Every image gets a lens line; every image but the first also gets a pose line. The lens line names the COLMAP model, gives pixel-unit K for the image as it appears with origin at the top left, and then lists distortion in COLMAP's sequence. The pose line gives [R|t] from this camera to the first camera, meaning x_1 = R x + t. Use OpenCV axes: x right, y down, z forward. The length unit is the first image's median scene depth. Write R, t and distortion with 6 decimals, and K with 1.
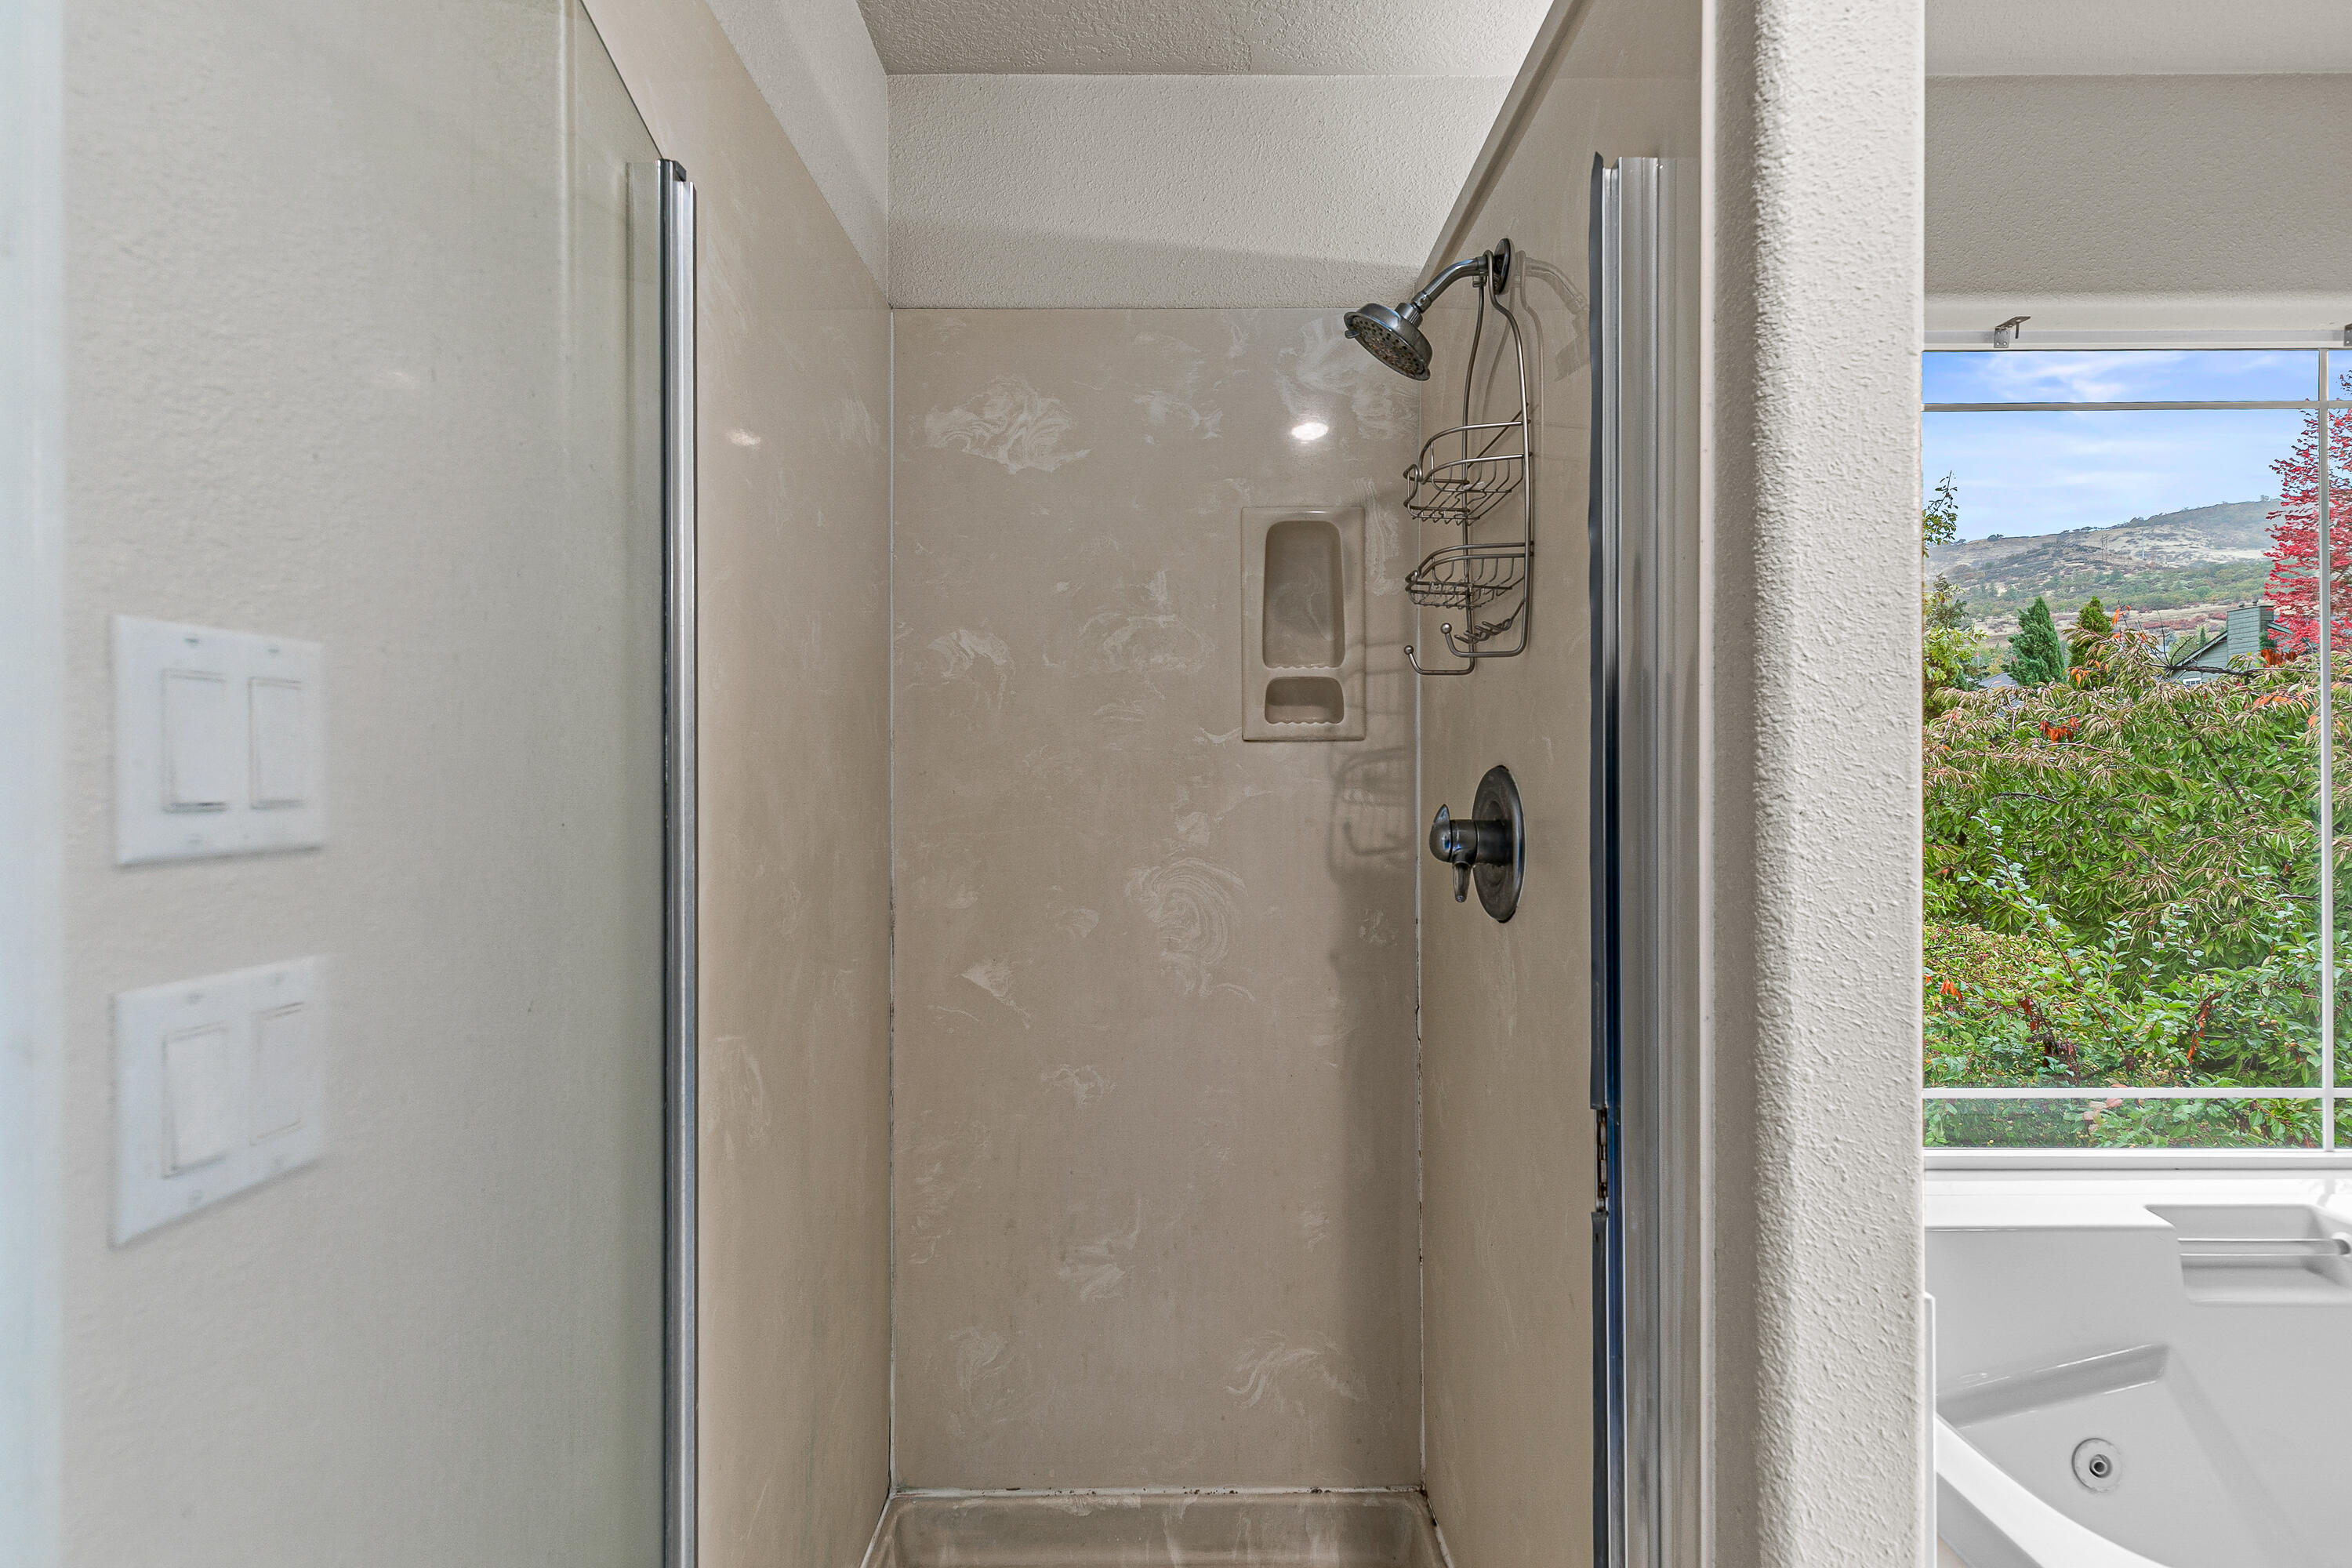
lens RADIAL K [[1070.5, 0, 1184.7], [0, 1070.5, 783.5], [0, 0, 1]] dist [0.005936, 0.000676]
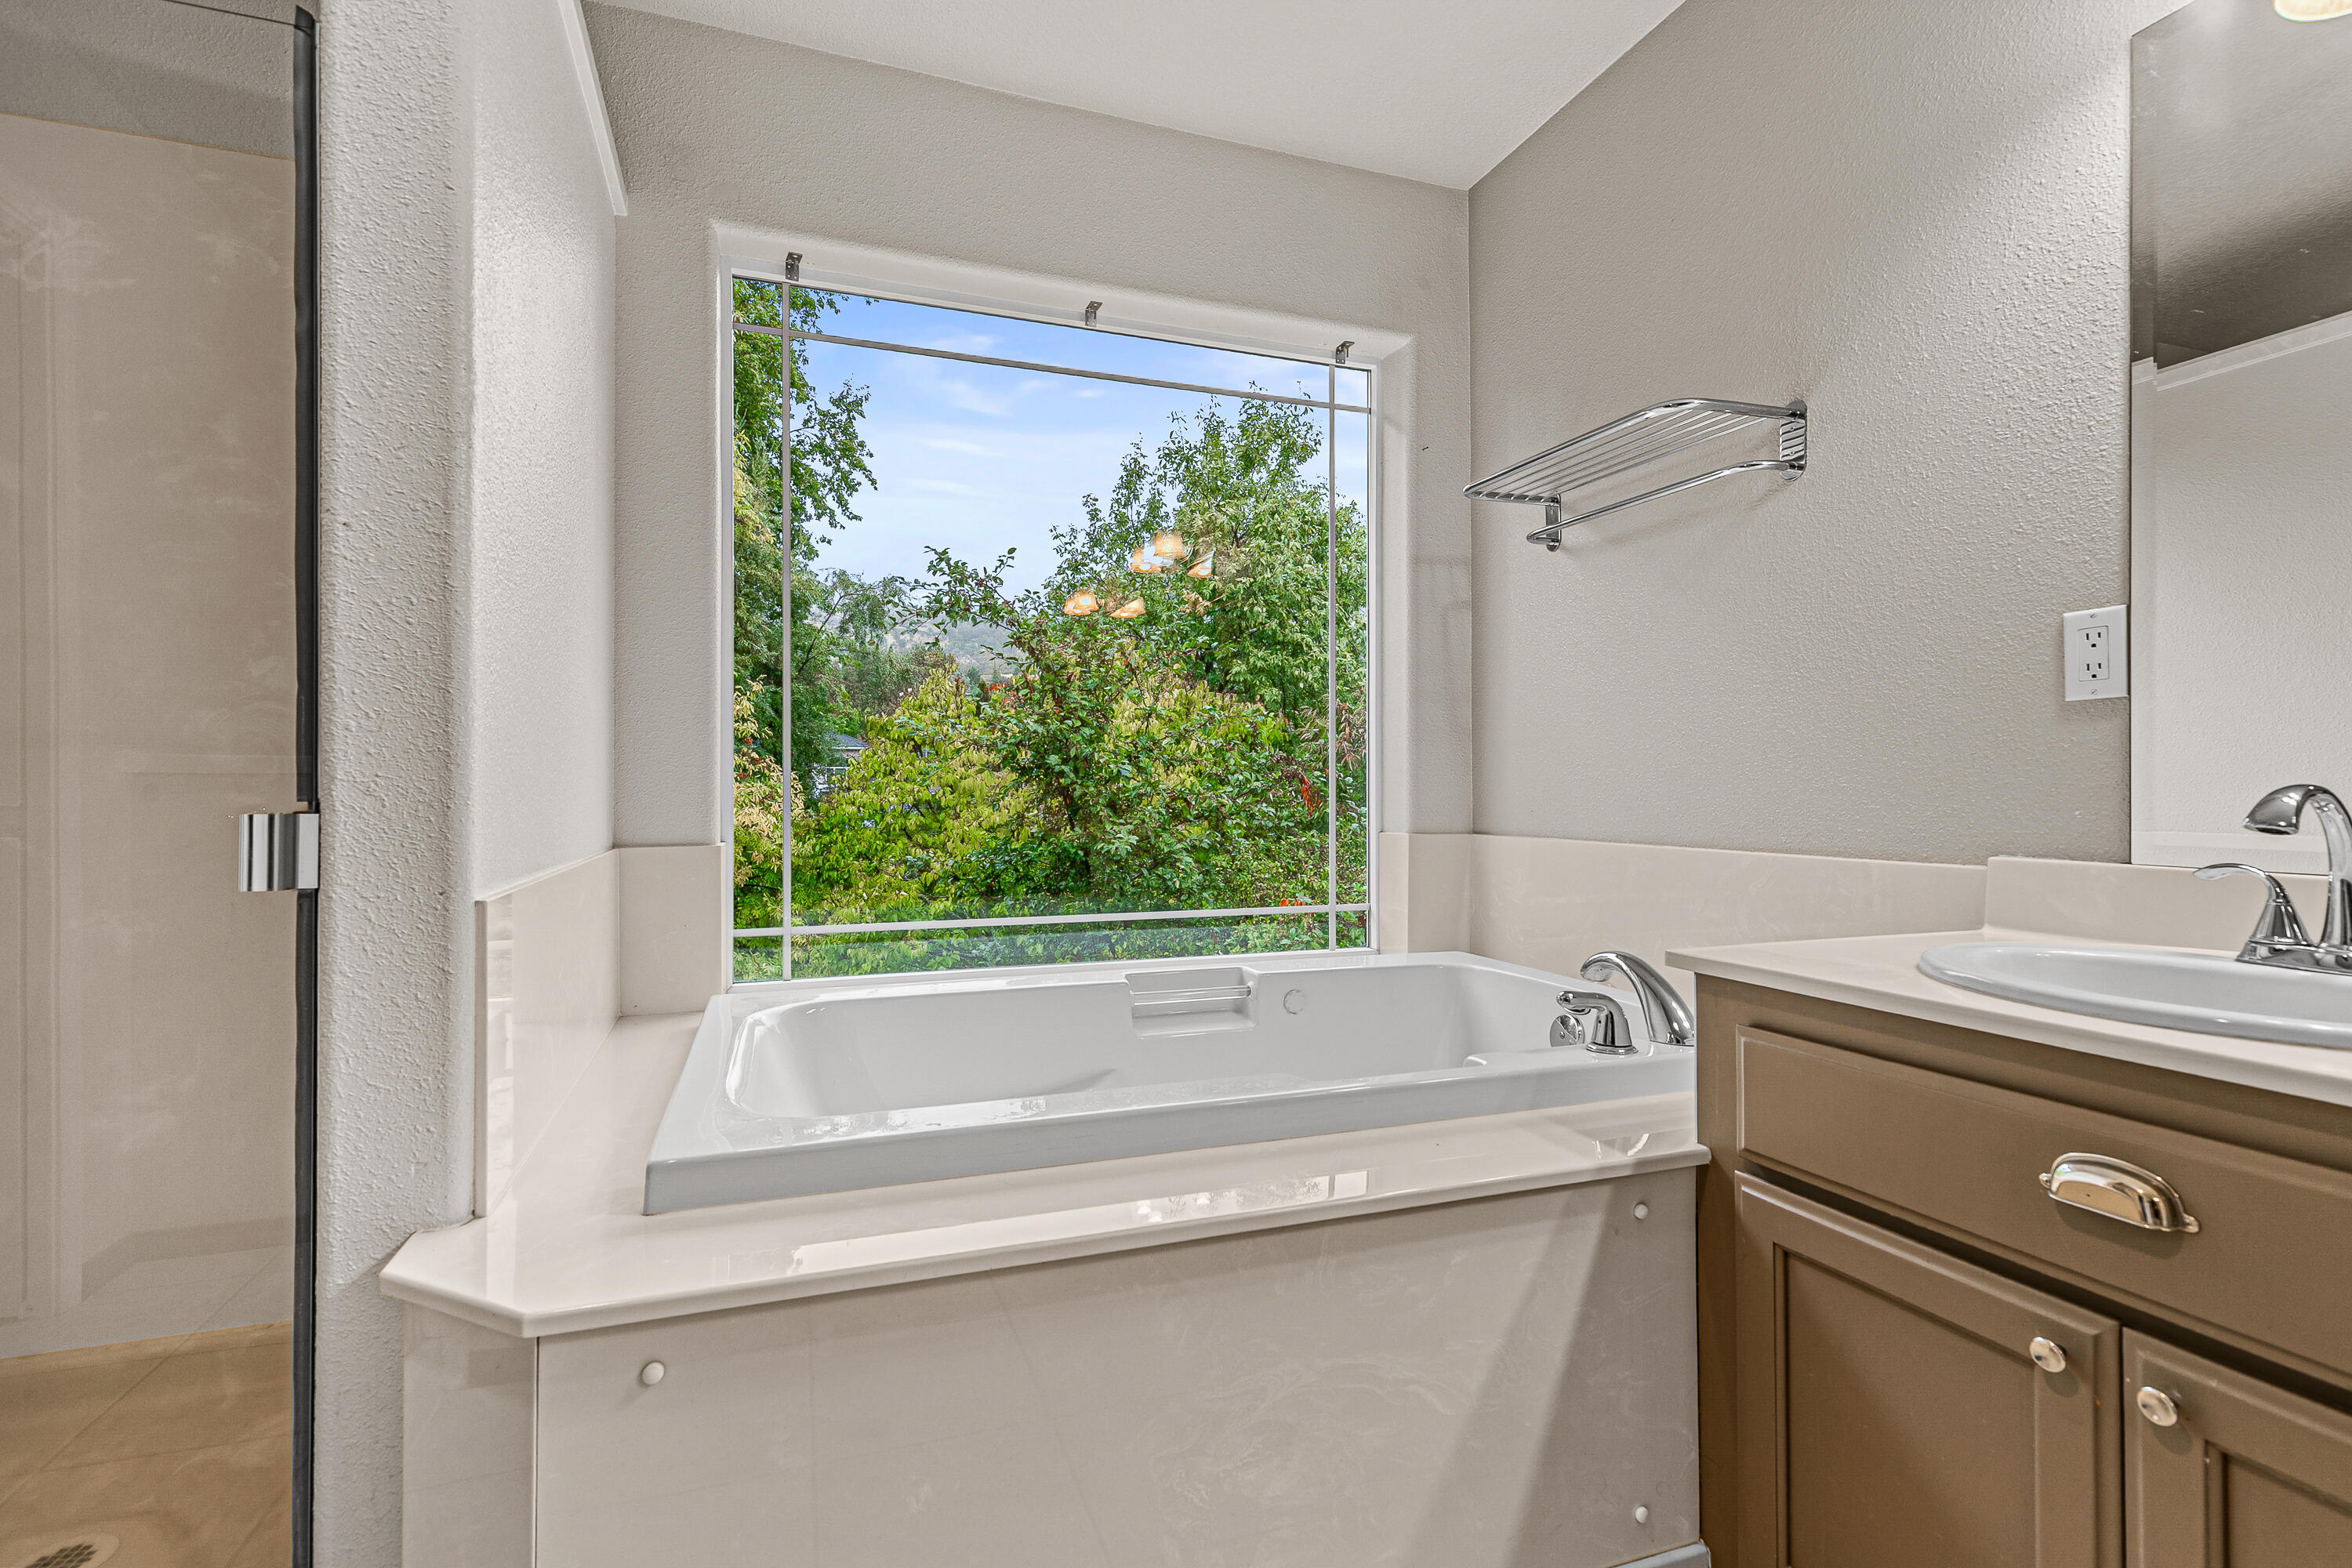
lens RADIAL K [[1070.5, 0, 1177.4], [0, 1070.5, 782.7], [0, 0, 1]] dist [0.005936, 0.000676]
pose [[0.940628, 0.000265, 0.339439, 0.471235], [0.000760, 0.999996, -0.002887, 0.150483], [-0.339438, 0.002974, 0.940624, -0.245748]]
